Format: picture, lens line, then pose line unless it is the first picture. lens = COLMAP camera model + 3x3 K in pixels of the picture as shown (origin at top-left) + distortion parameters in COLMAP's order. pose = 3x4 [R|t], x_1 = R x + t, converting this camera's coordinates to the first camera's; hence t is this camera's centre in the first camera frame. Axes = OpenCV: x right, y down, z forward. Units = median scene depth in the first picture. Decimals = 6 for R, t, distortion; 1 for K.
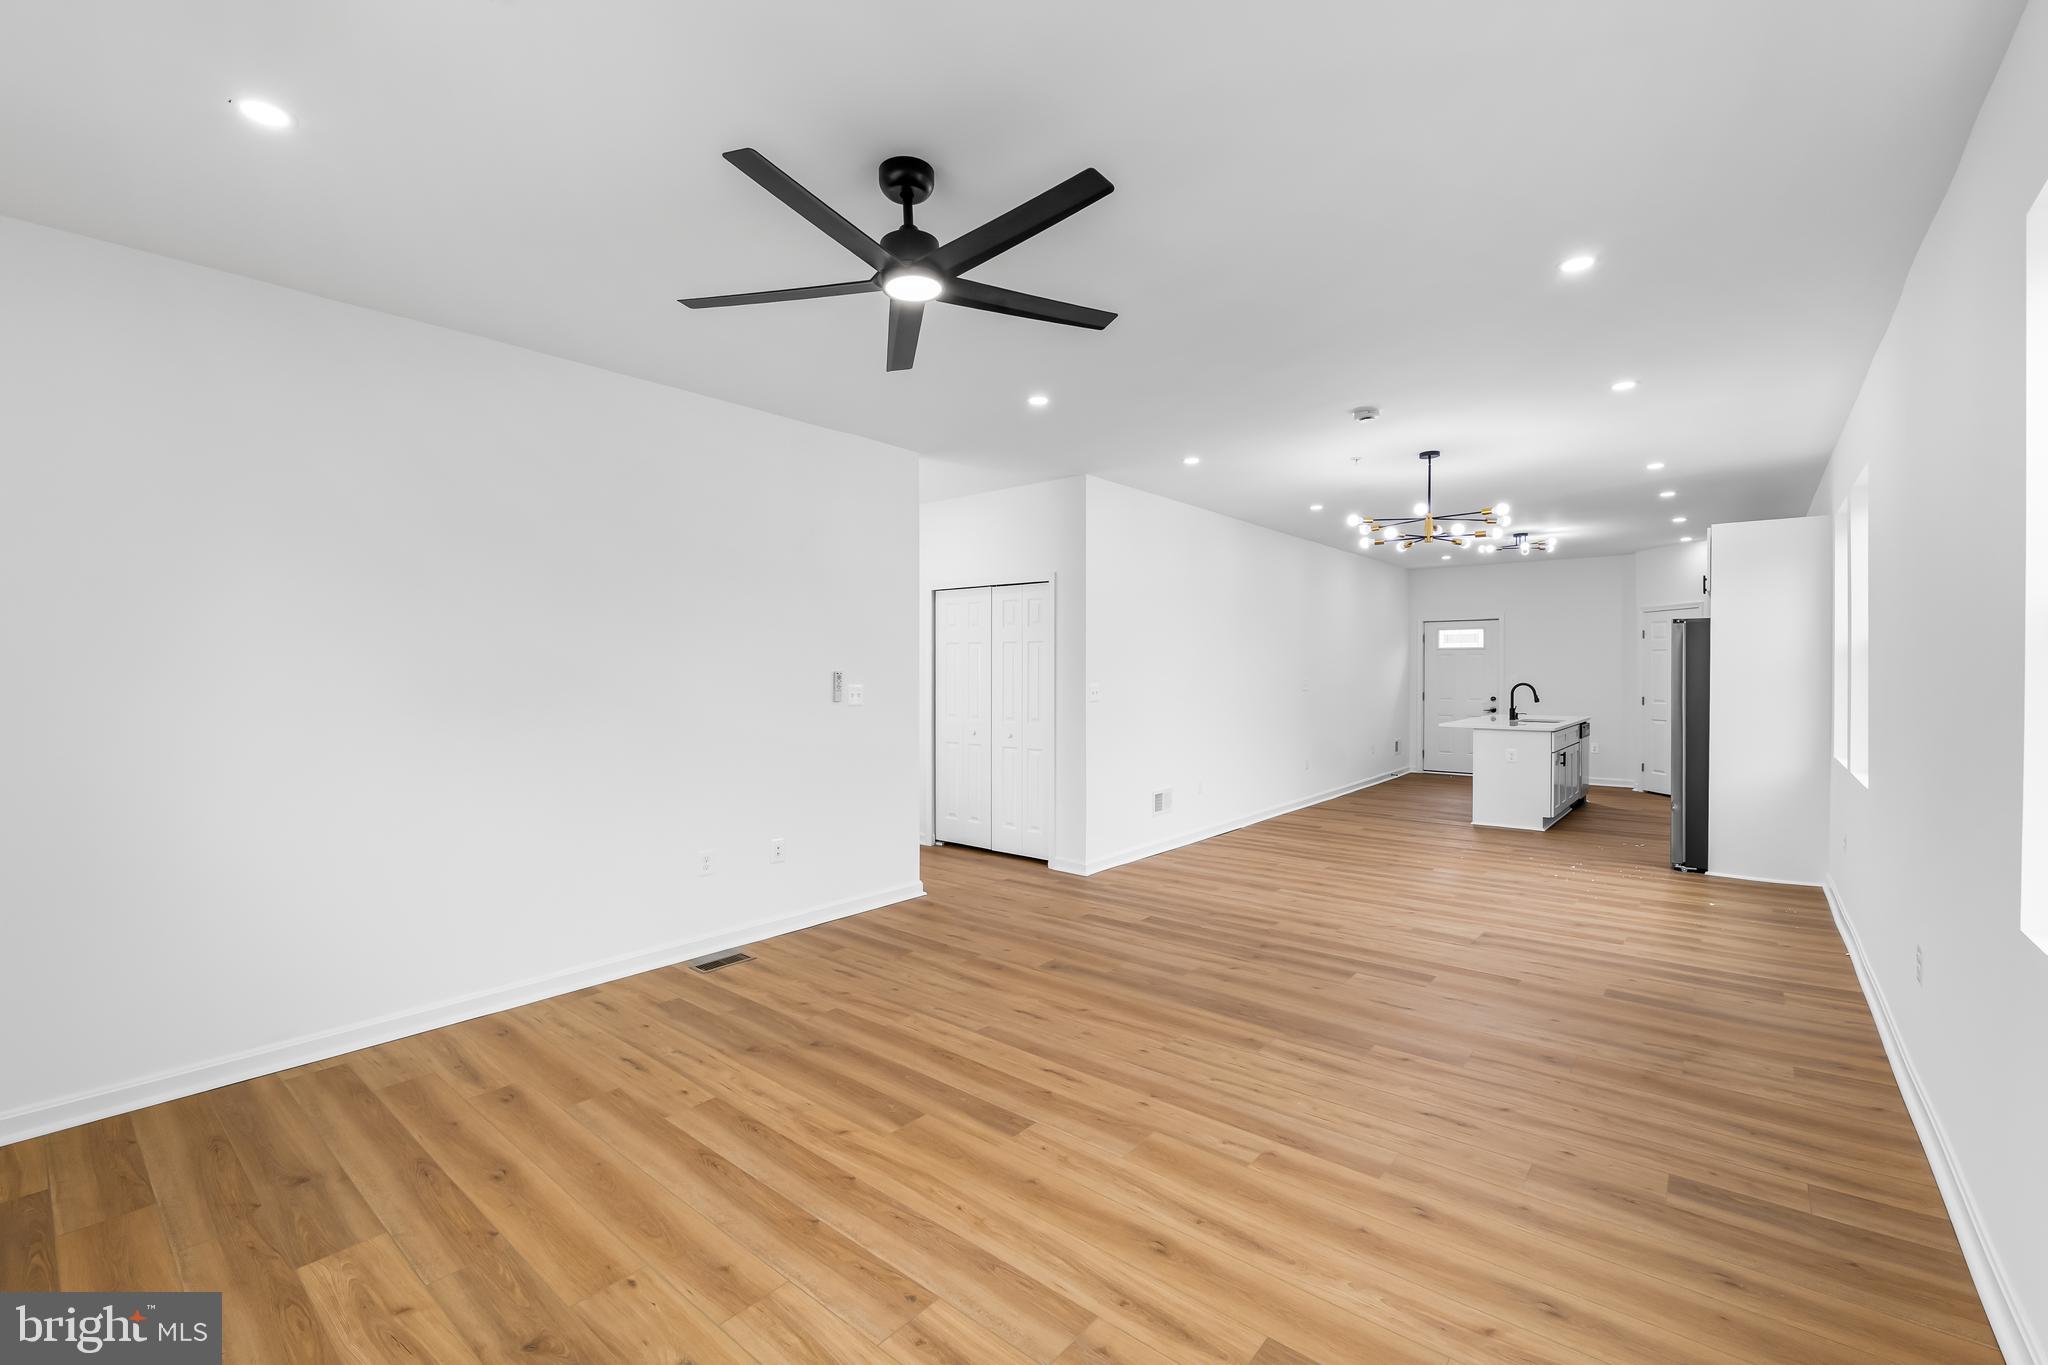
lens RADIAL K [[894.4, 0, 1015.7], [0, 894.4, 679.9], [0, 0, 1]] dist [-0.003852, -0.000463]
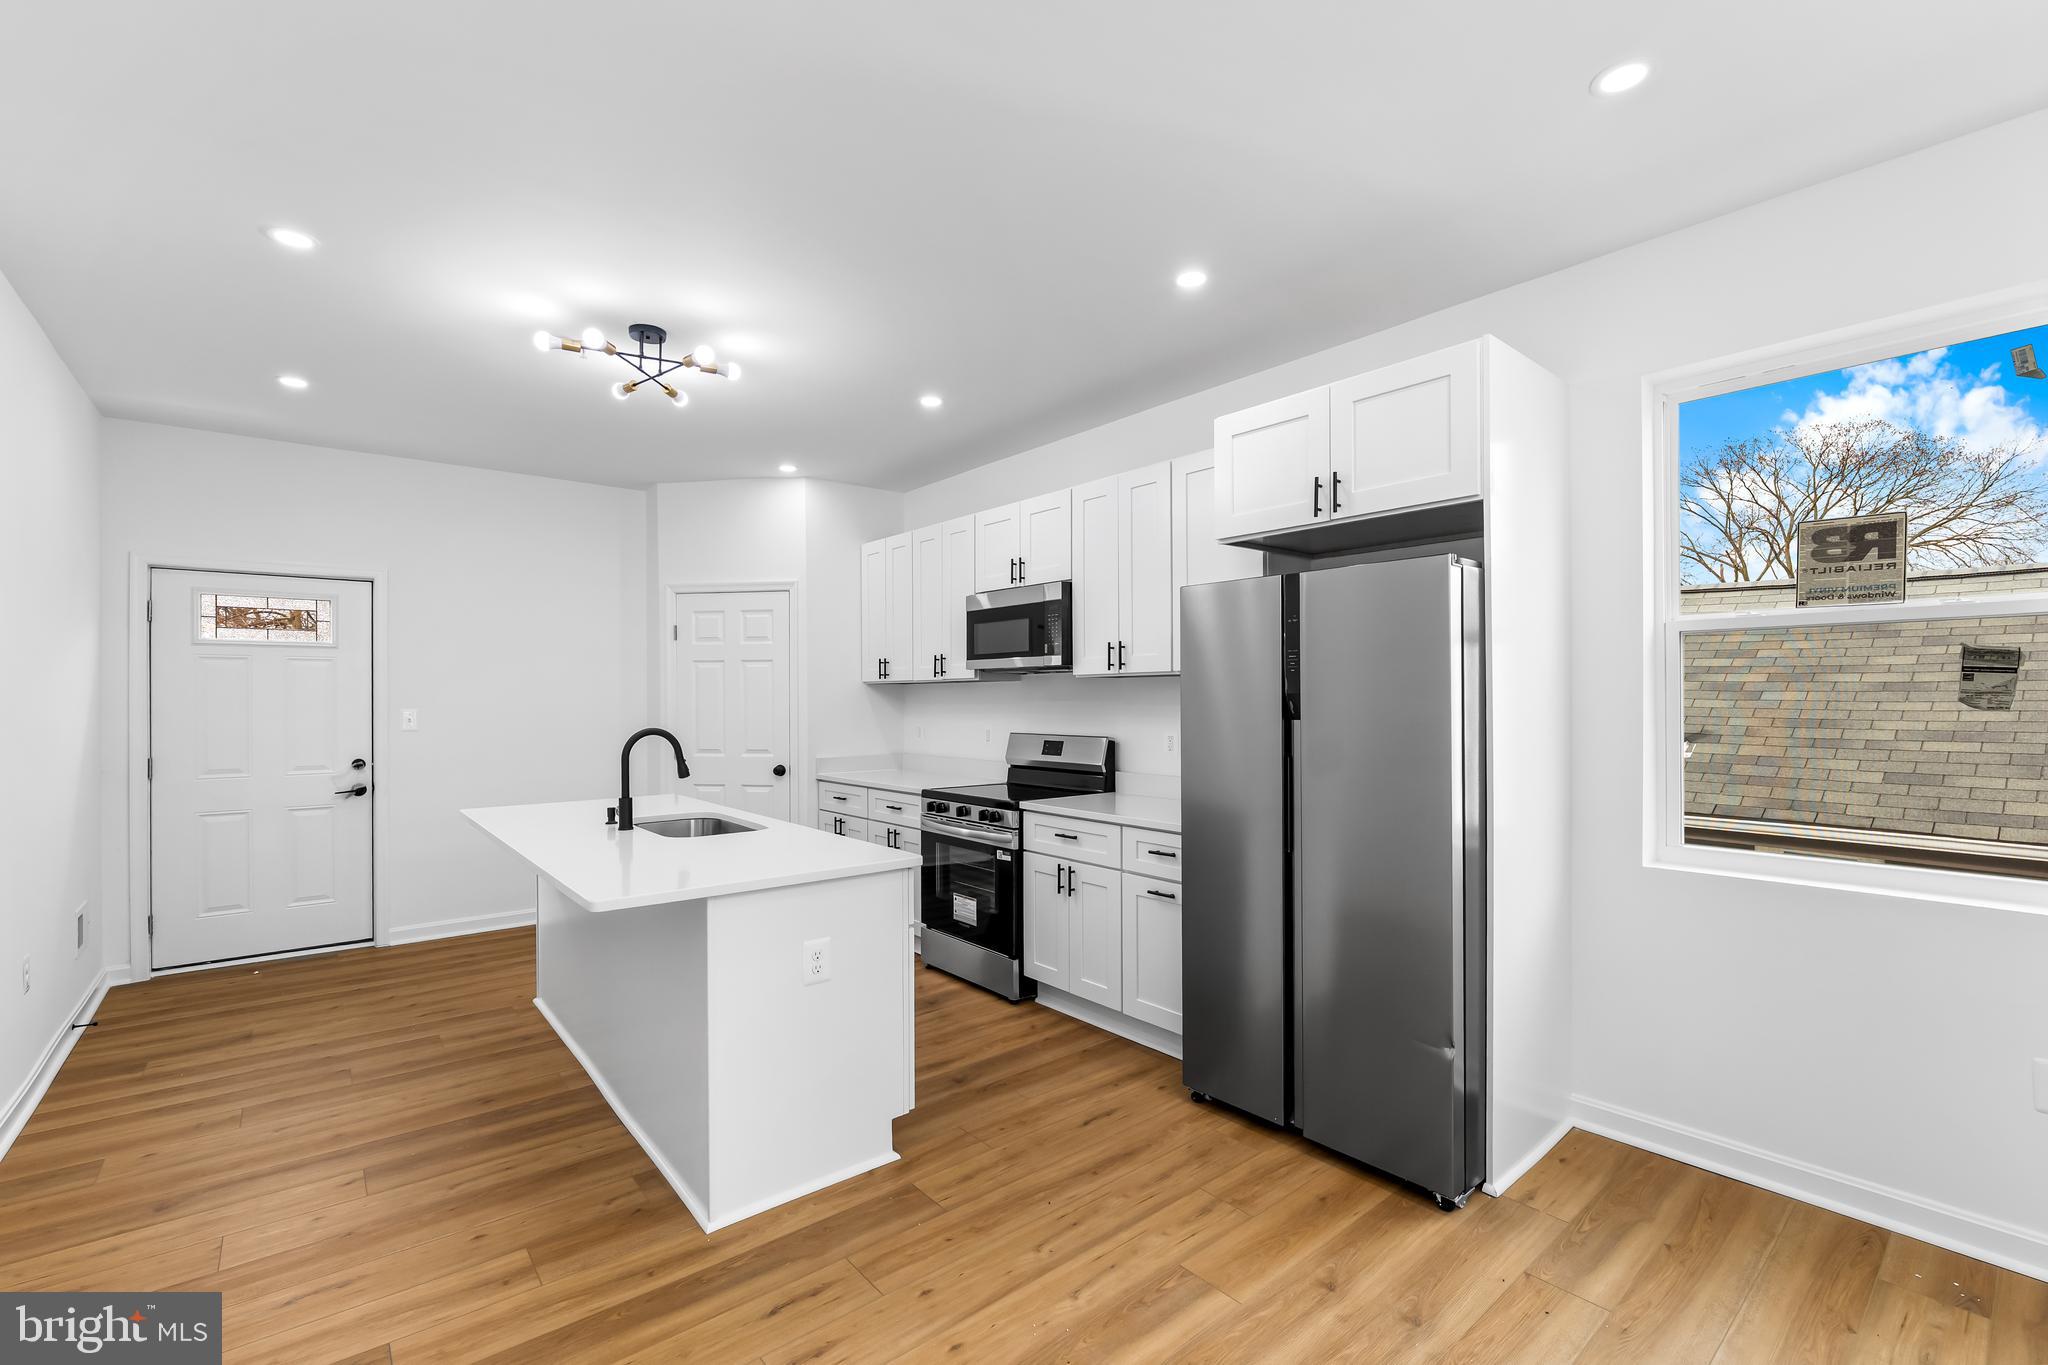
lens RADIAL K [[894.4, 0, 1015.7], [0, 894.4, 679.9], [0, 0, 1]] dist [-0.003852, -0.000463]
pose [[0.212482, 0.016438, 0.977027, 0.228850], [0.017109, 0.999643, -0.020540, -0.007042], [-0.977015, 0.021080, 0.212125, 0.767119]]
